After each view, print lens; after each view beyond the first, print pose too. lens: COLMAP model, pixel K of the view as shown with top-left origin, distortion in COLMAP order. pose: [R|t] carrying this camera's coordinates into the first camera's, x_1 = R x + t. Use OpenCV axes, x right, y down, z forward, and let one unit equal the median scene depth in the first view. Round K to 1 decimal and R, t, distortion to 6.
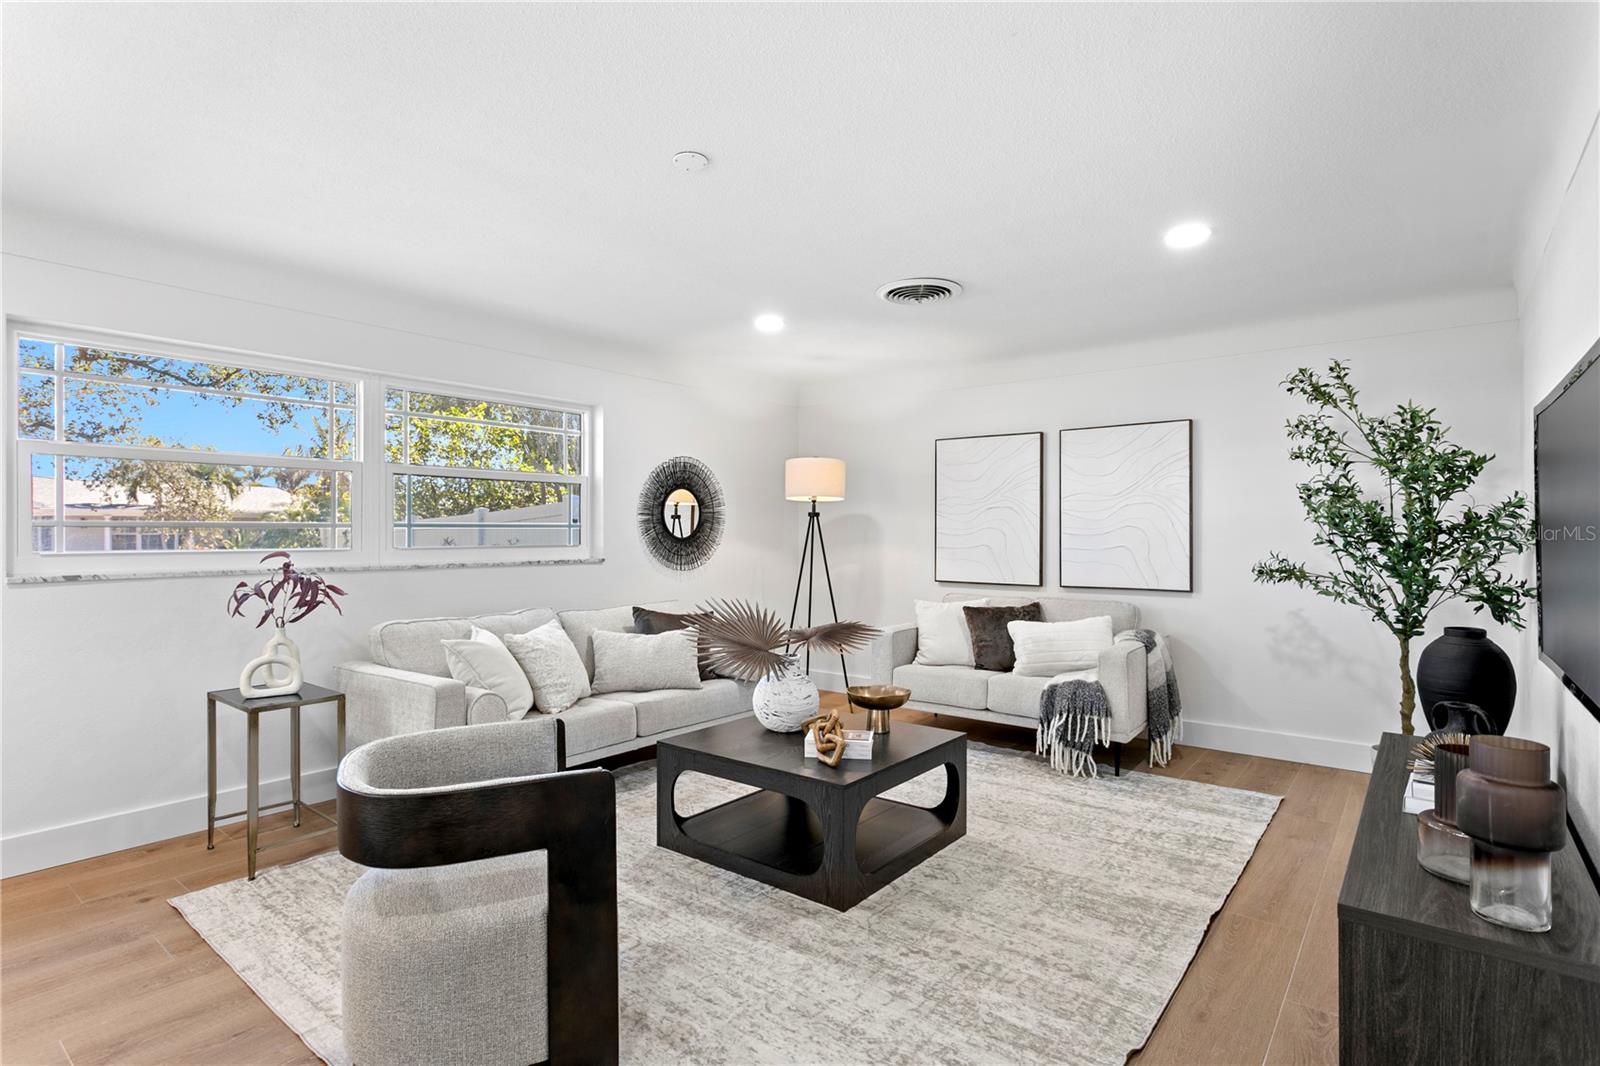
lens RADIAL K [[813.4, 0, 784.5], [0, 813.4, 529.8], [0, 0, 1]] dist [0.001636, 0.000060]
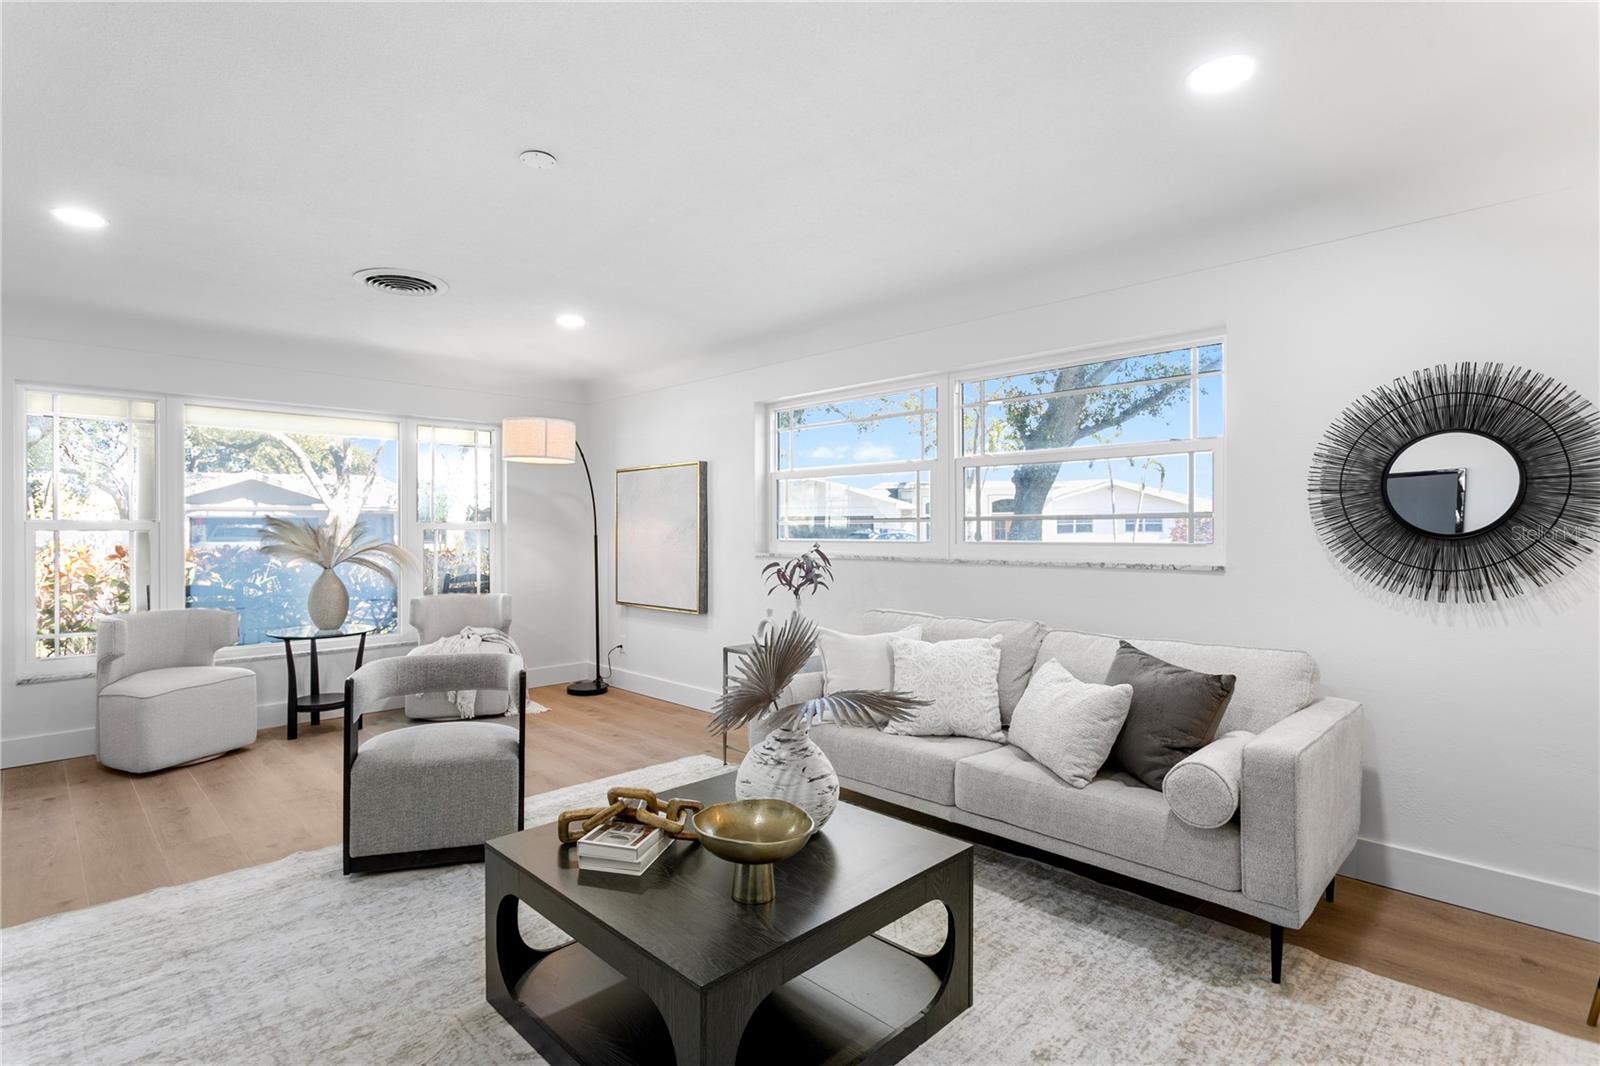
lens RADIAL K [[813.4, 0, 783.4], [0, 813.4, 535.3], [0, 0, 1]] dist [0.001636, 0.000060]
pose [[-0.155771, 0.001534, -0.987792, 0.530425], [0.002298, 0.999997, 0.001190, 0.012720], [0.987790, -0.002085, -0.155774, 0.925518]]
